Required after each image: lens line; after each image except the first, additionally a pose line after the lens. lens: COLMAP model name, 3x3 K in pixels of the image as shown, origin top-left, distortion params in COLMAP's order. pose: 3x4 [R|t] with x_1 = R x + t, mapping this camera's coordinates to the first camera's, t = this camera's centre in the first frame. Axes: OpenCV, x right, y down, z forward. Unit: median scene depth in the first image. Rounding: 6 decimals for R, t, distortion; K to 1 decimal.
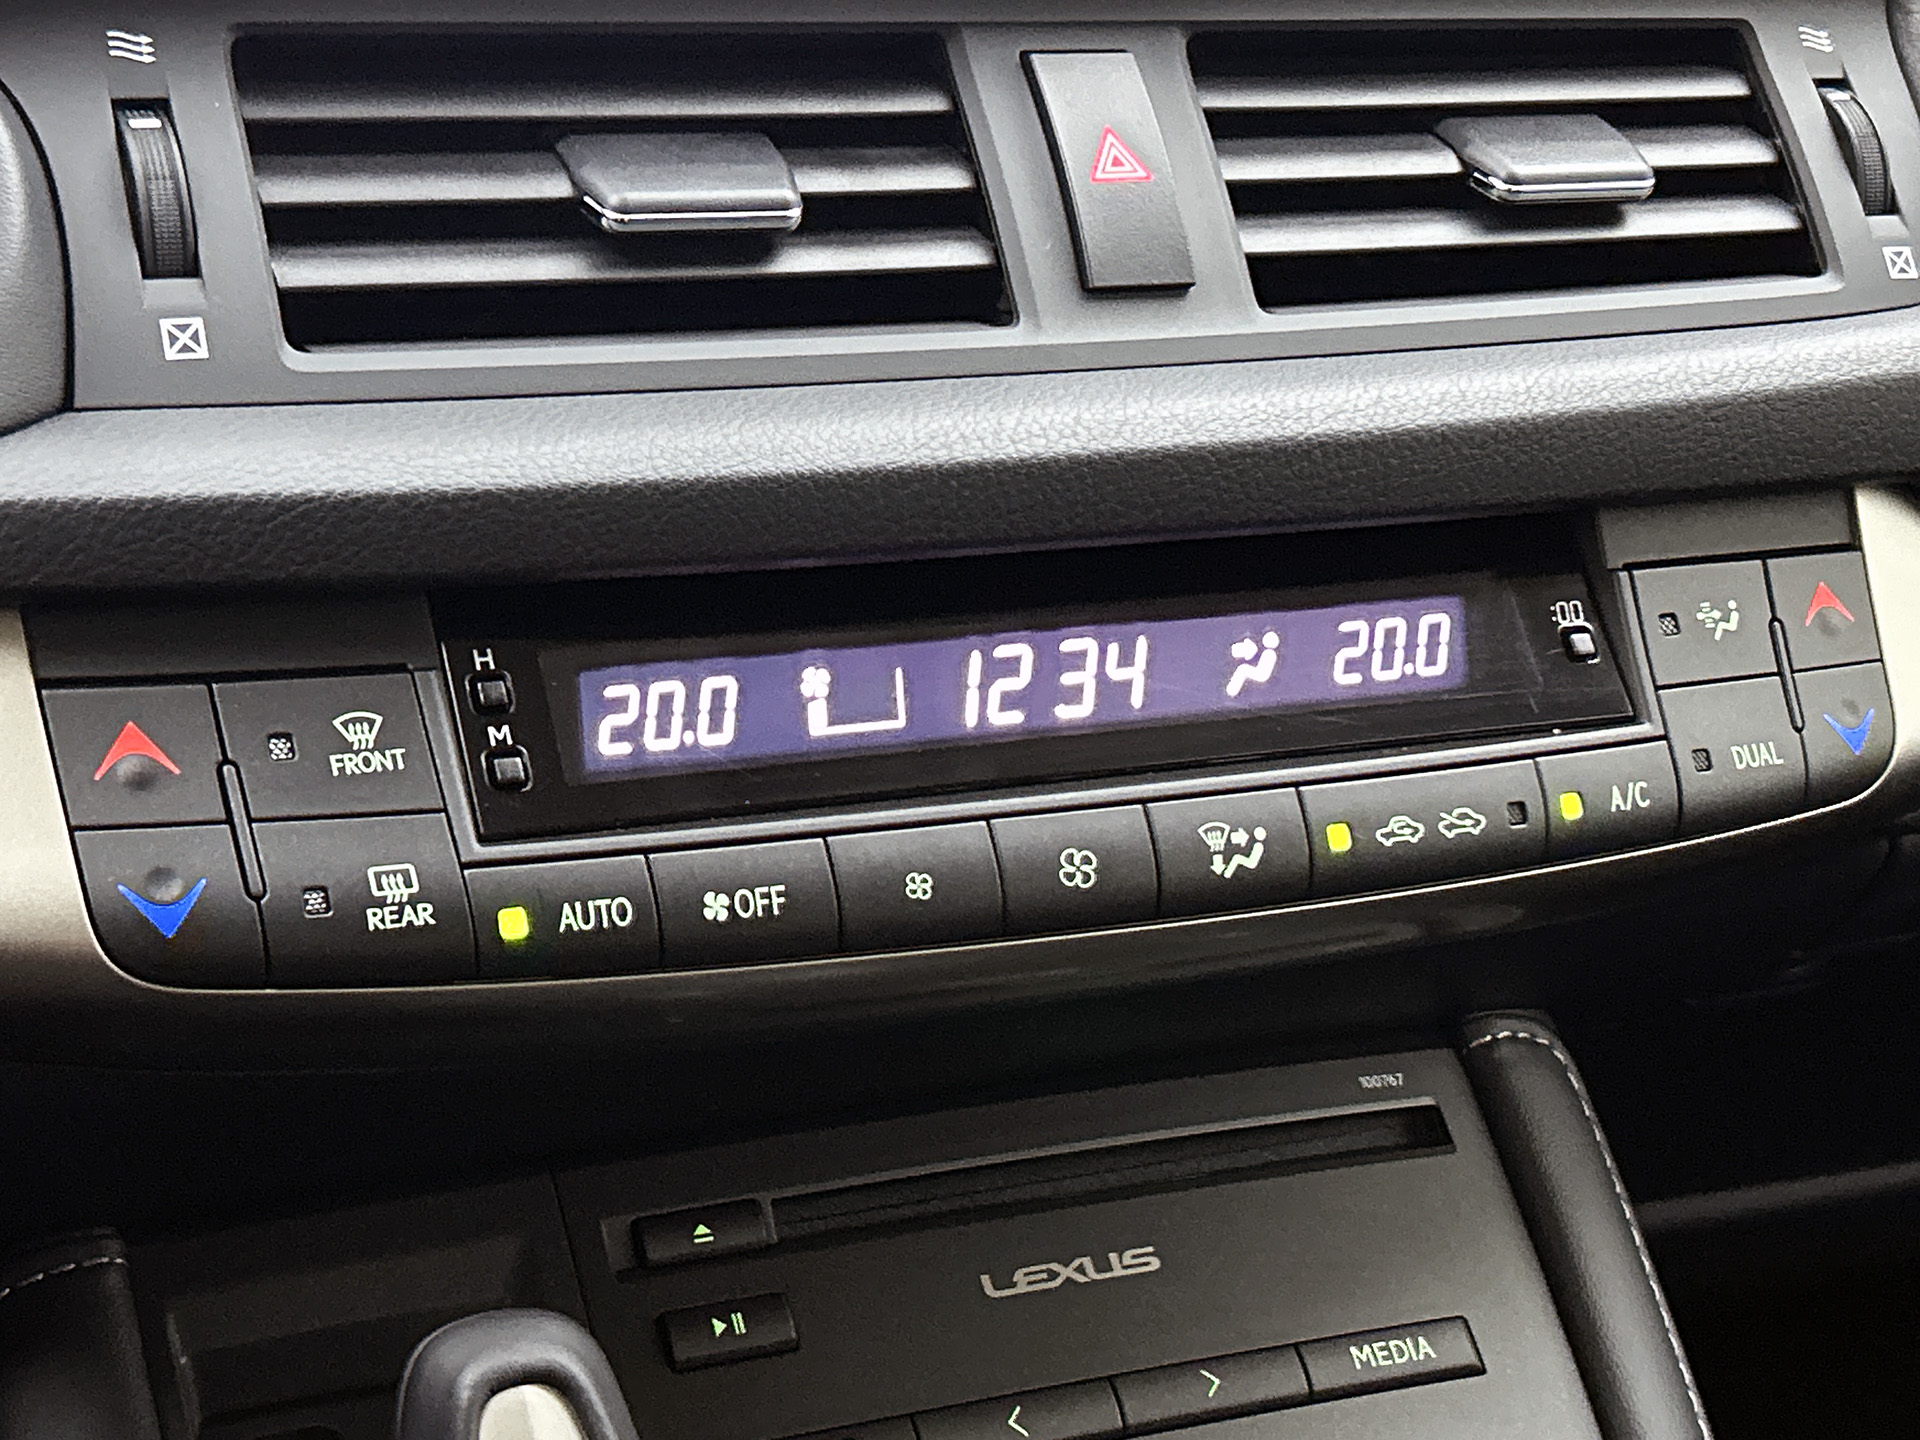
lens RADIAL K [[3291.7, 0, 952.7], [0, 3291.7, 738.2], [0, 0, 1]] dist [0.118411, 0.000000]
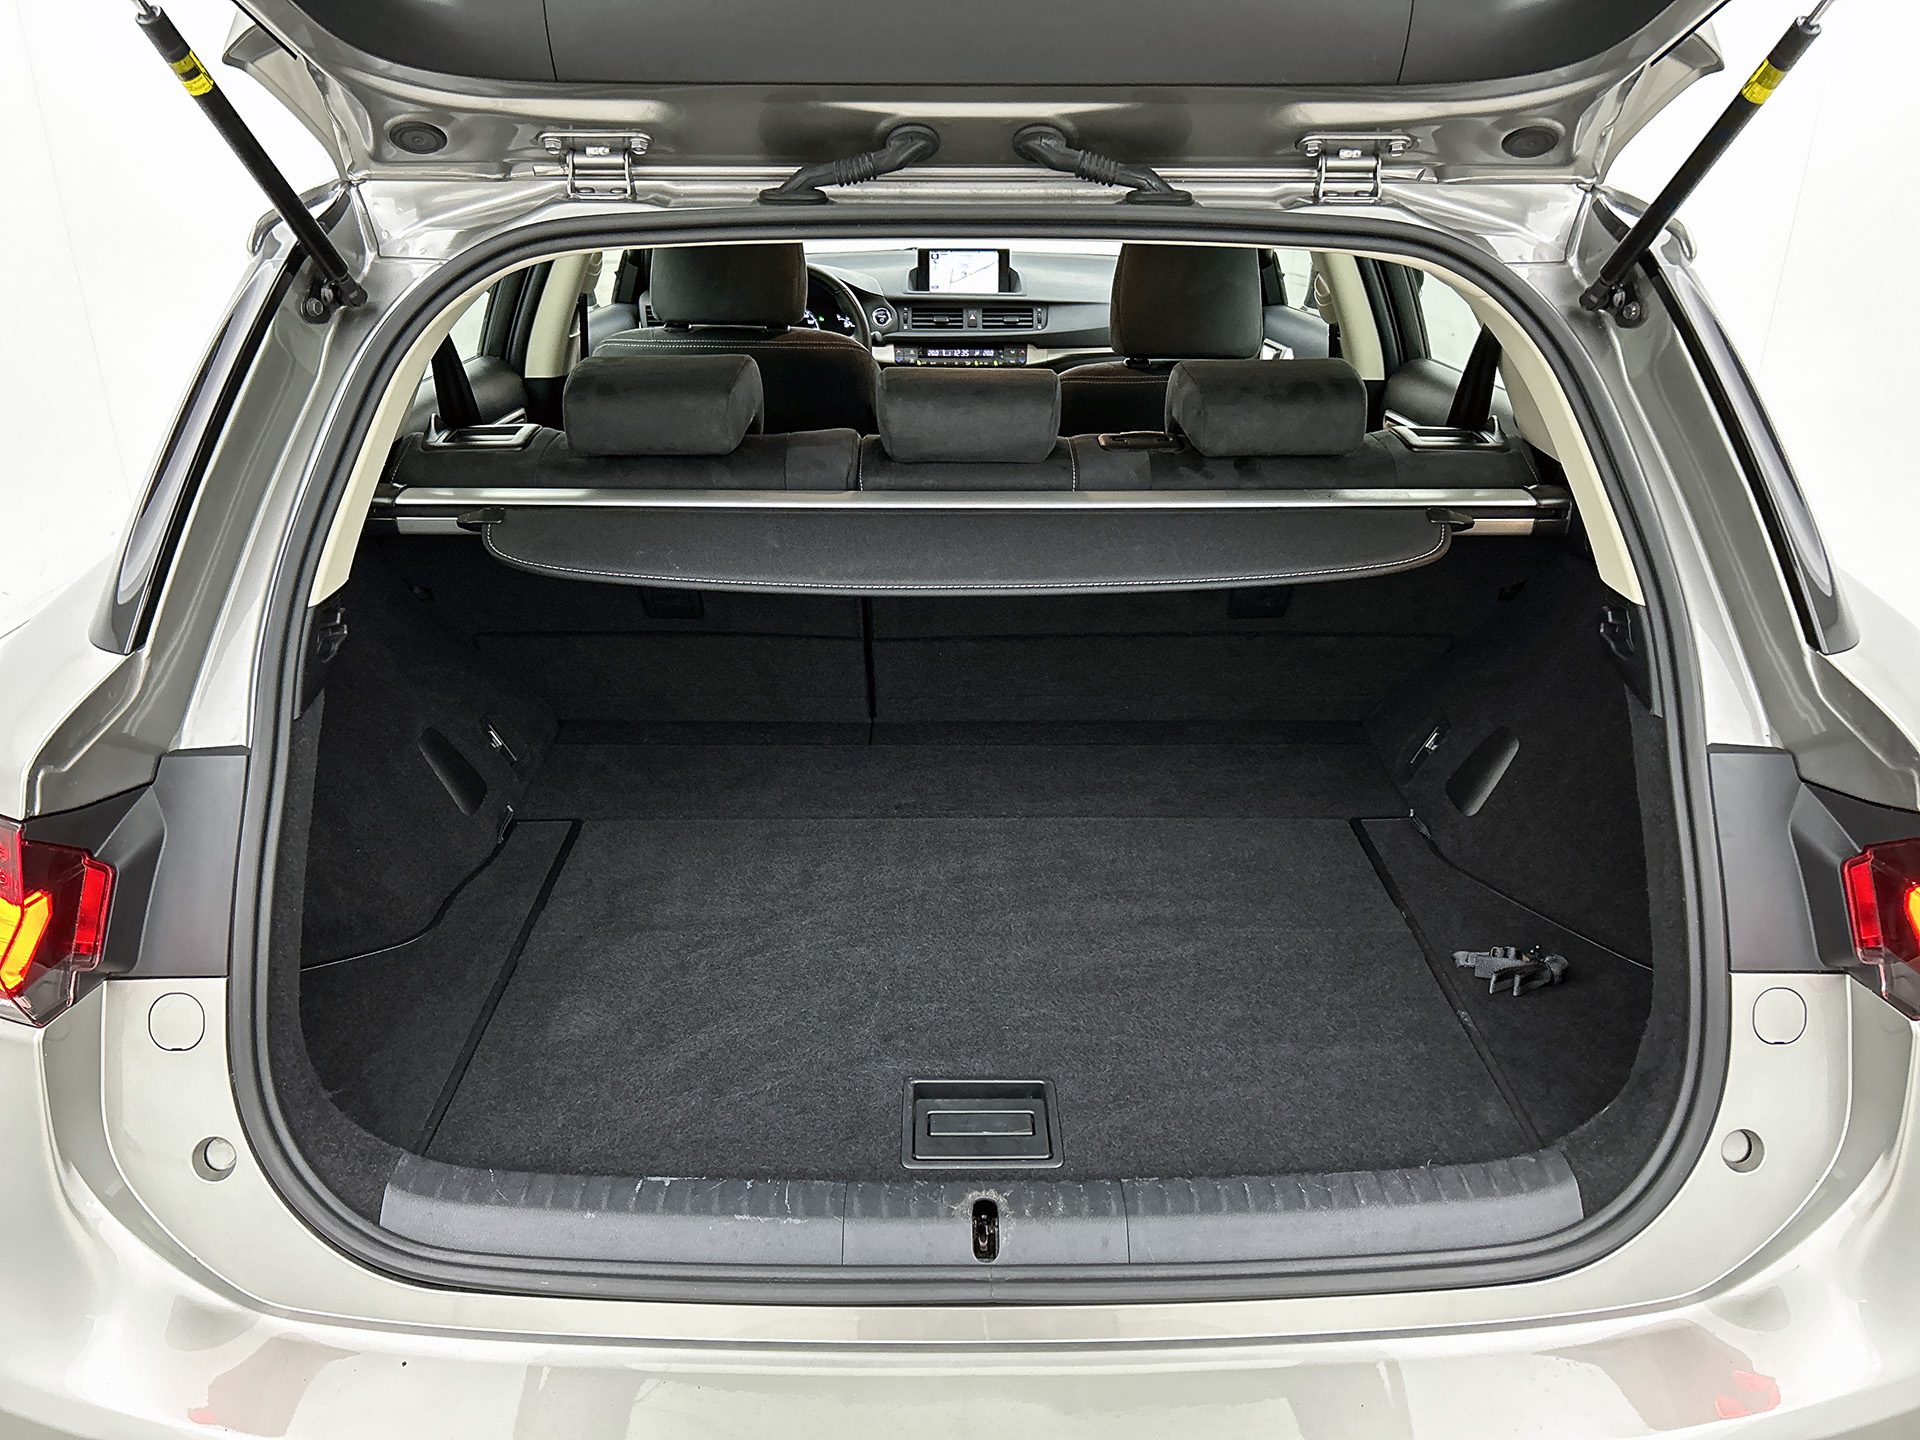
lens RADIAL K [[1419.2, 0, 961.4], [0, 1419.2, 702.1], [0, 0, 1]] dist [0.026223, -0.012447]
pose [[0.916005, 0.109130, -0.386038, 2.529582], [-0.090673, 0.993707, 0.065761, 1.063482], [0.390785, -0.025234, 0.920136, -4.649974]]
